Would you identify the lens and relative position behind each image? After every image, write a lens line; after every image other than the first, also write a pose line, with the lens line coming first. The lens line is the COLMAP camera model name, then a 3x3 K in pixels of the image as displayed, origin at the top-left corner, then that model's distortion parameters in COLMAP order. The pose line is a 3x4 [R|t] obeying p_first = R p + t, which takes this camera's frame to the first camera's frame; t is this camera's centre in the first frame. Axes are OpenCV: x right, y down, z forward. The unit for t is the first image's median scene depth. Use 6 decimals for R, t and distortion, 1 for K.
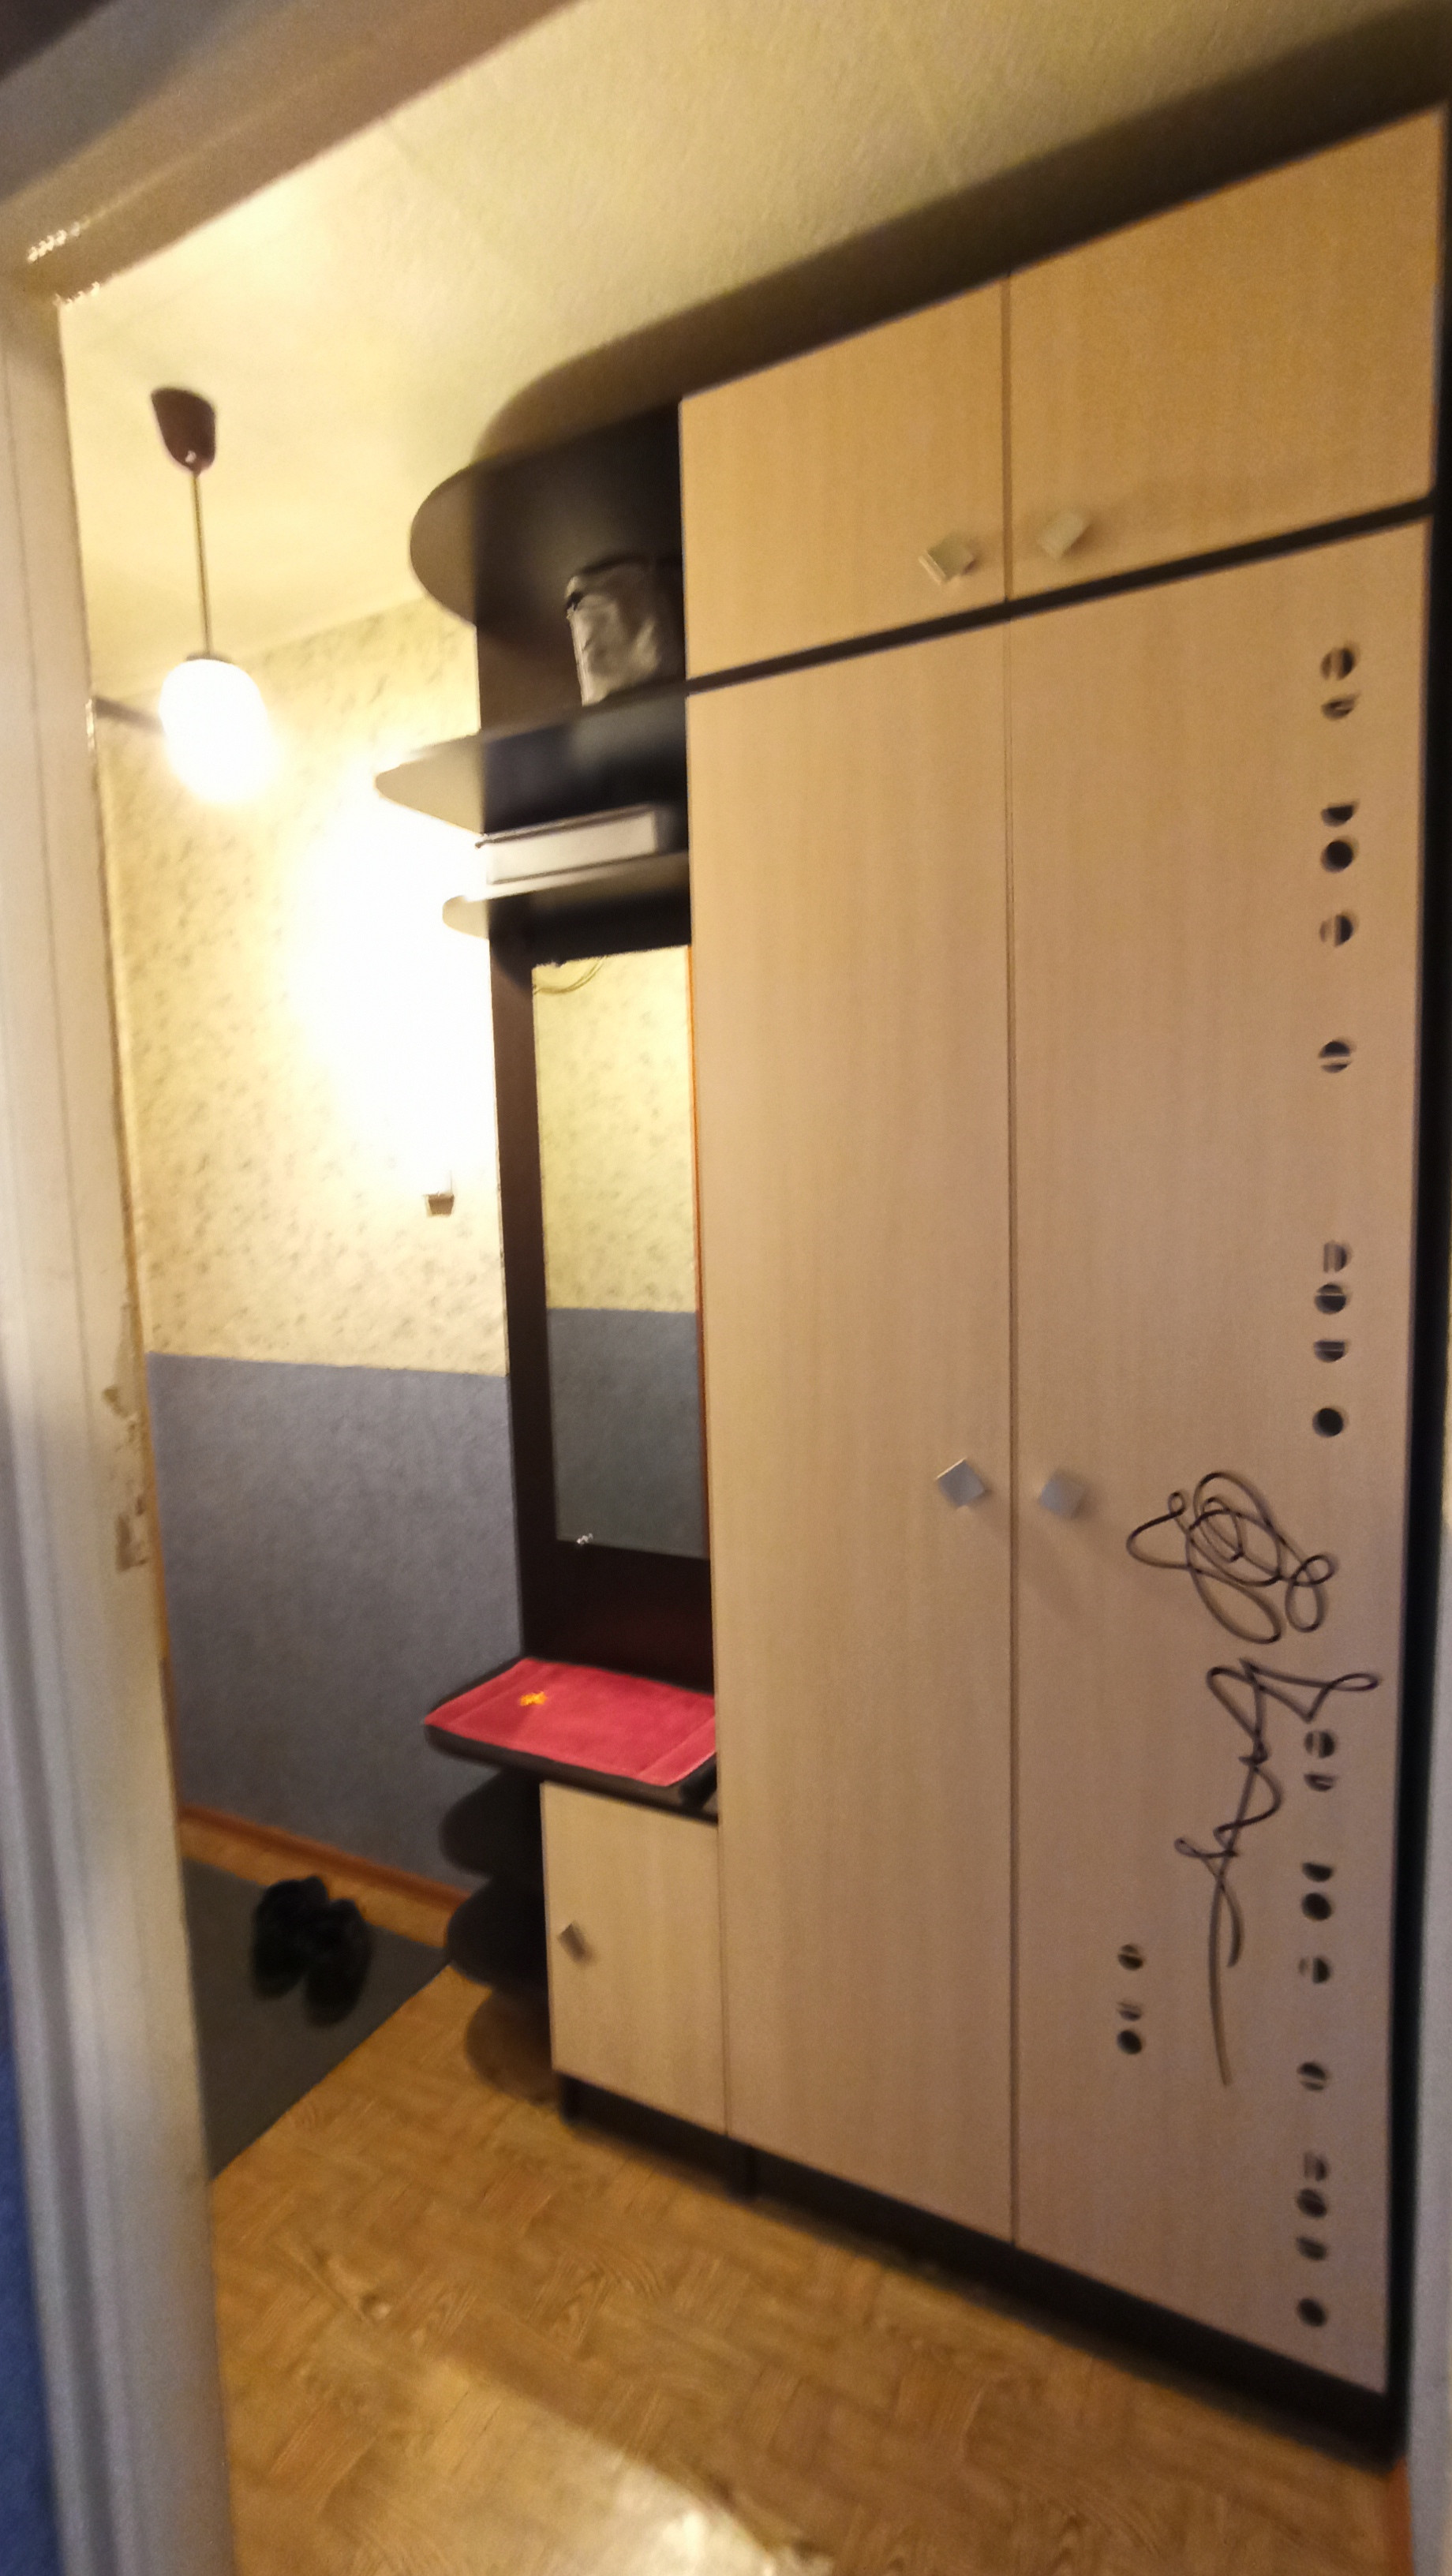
lens RADIAL K [[1172.0, 0, 735.2], [0, 1172.0, 1287.8], [0, 0, 1]] dist [-0.022312, 0.012178]
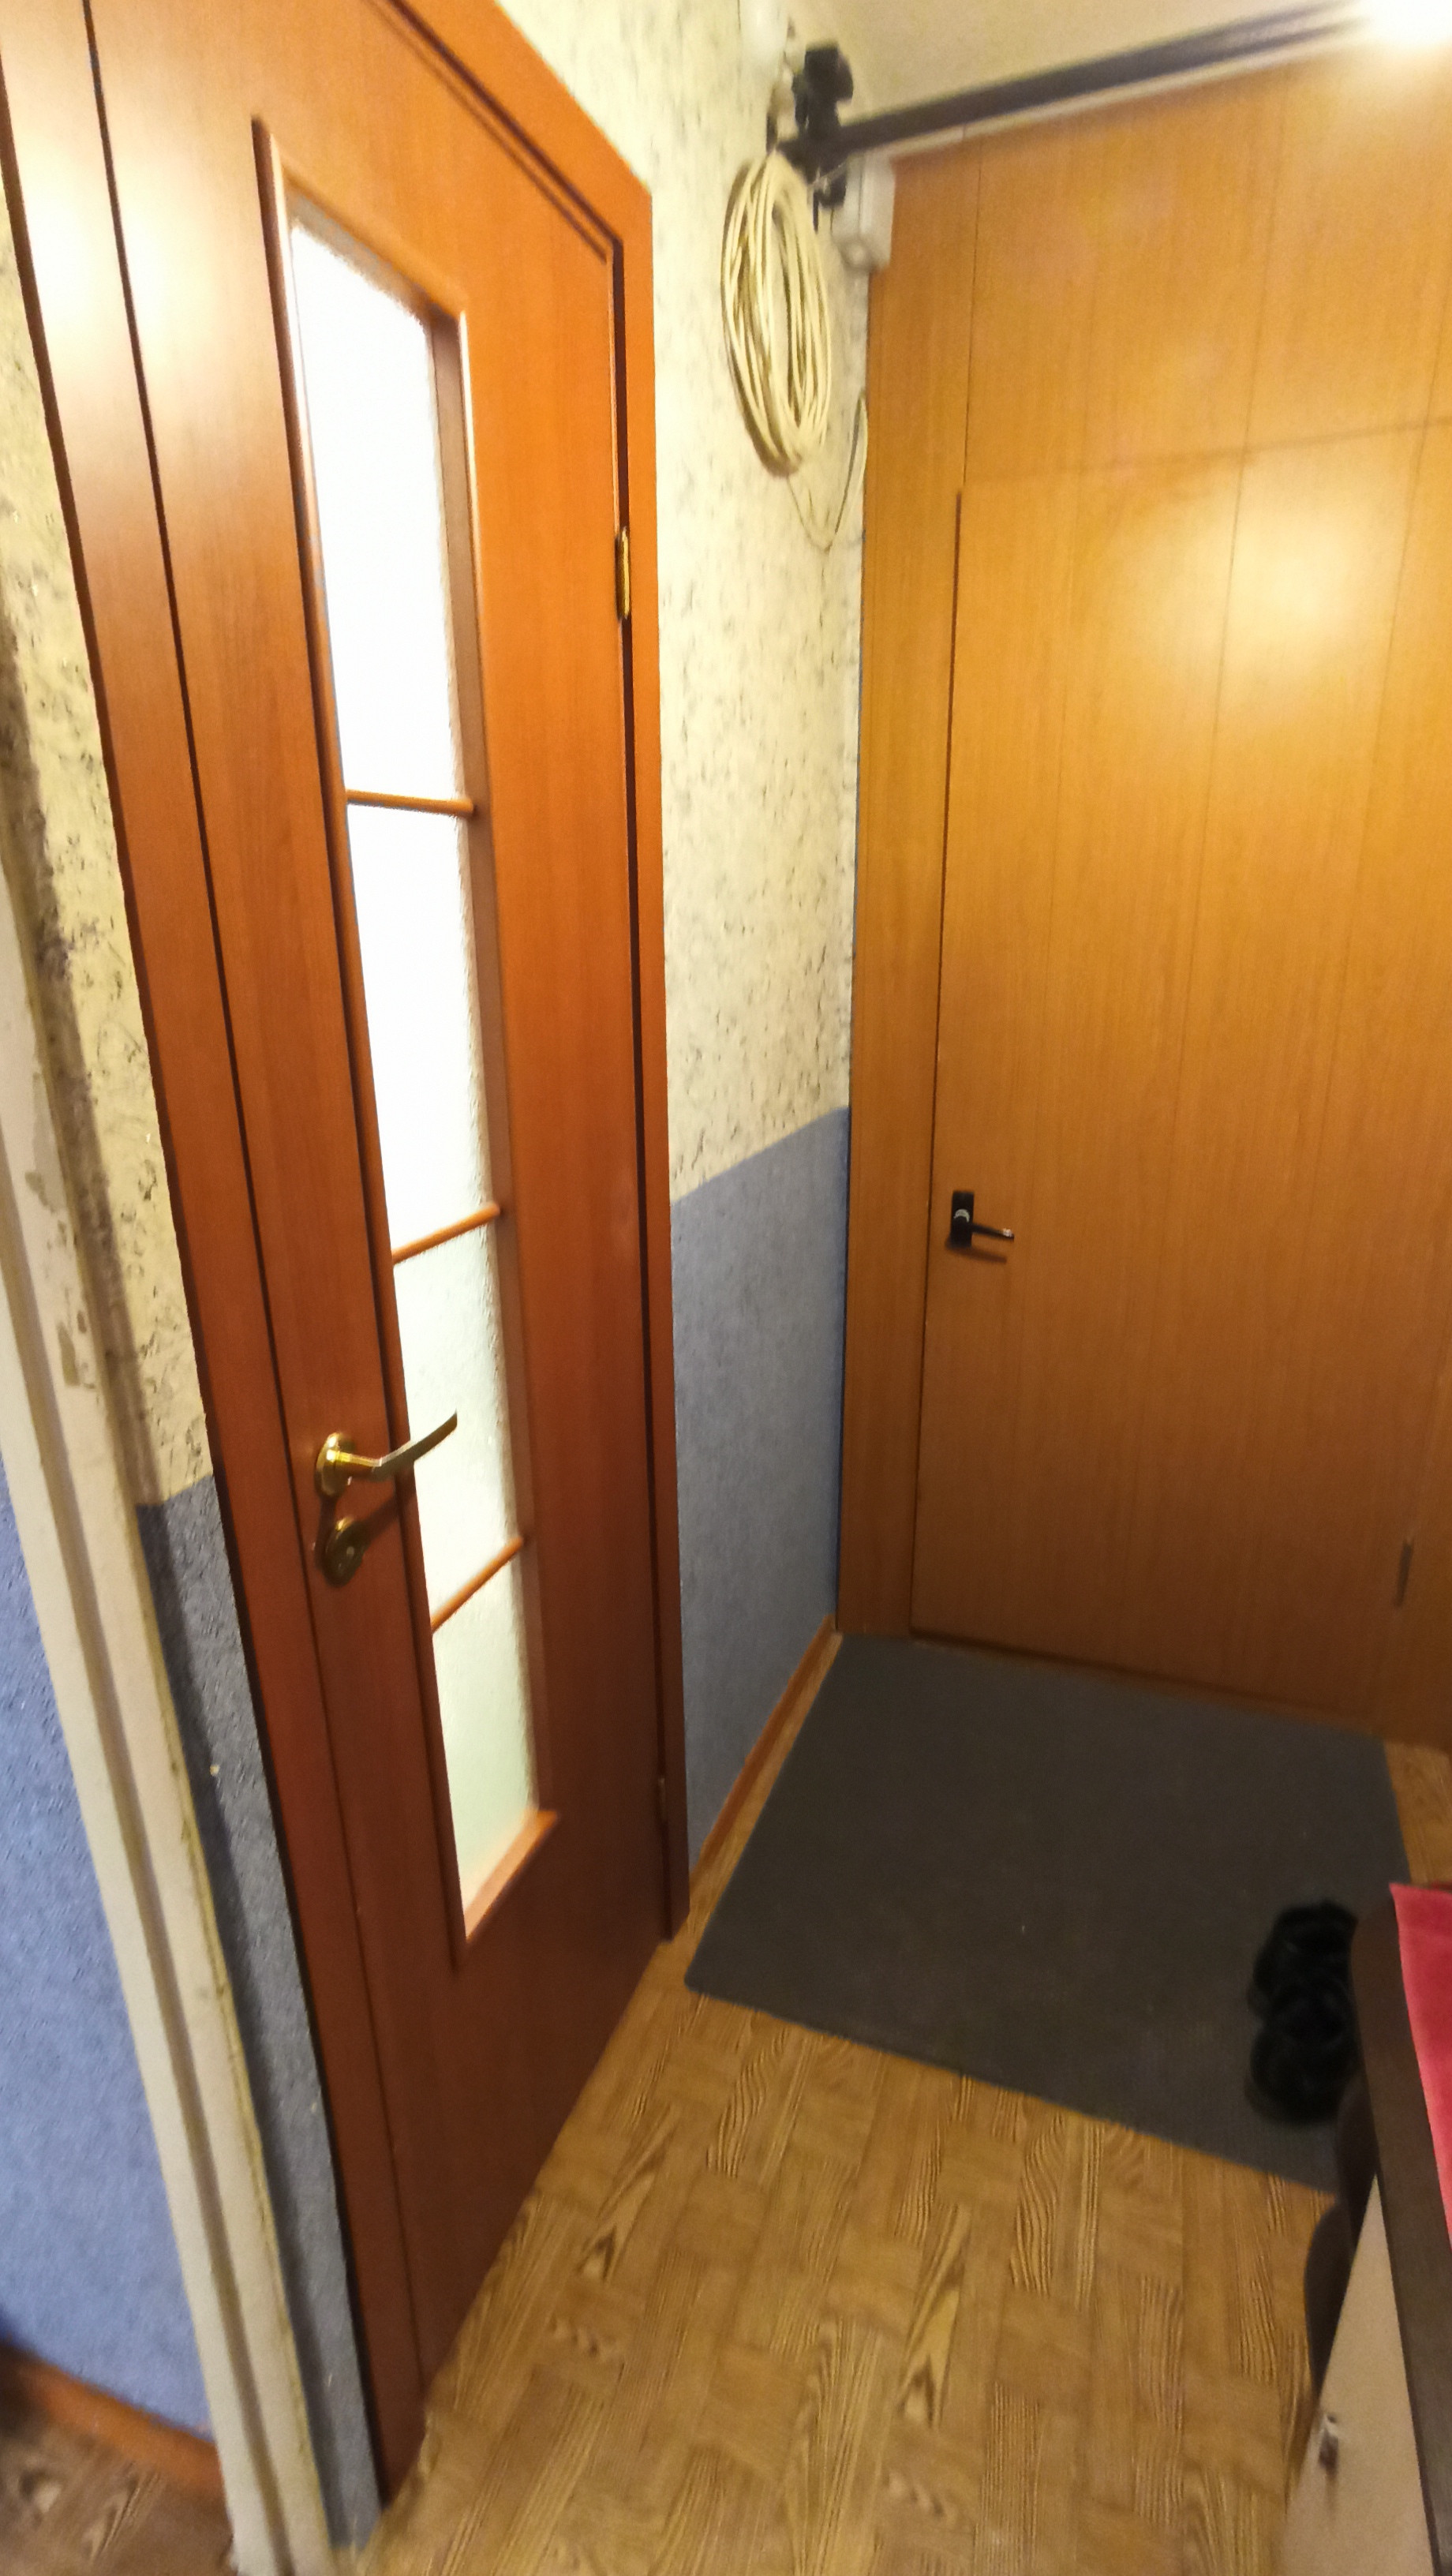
lens RADIAL K [[1172.0, 0, 726.0], [0, 1172.0, 1264.3], [0, 0, 1]] dist [-0.022312, 0.012178]
pose [[0.102322, 0.334251, -0.936913, 0.178030], [-0.091464, 0.941028, 0.325731, -0.098303], [0.990538, 0.052364, 0.126859, 0.829479]]
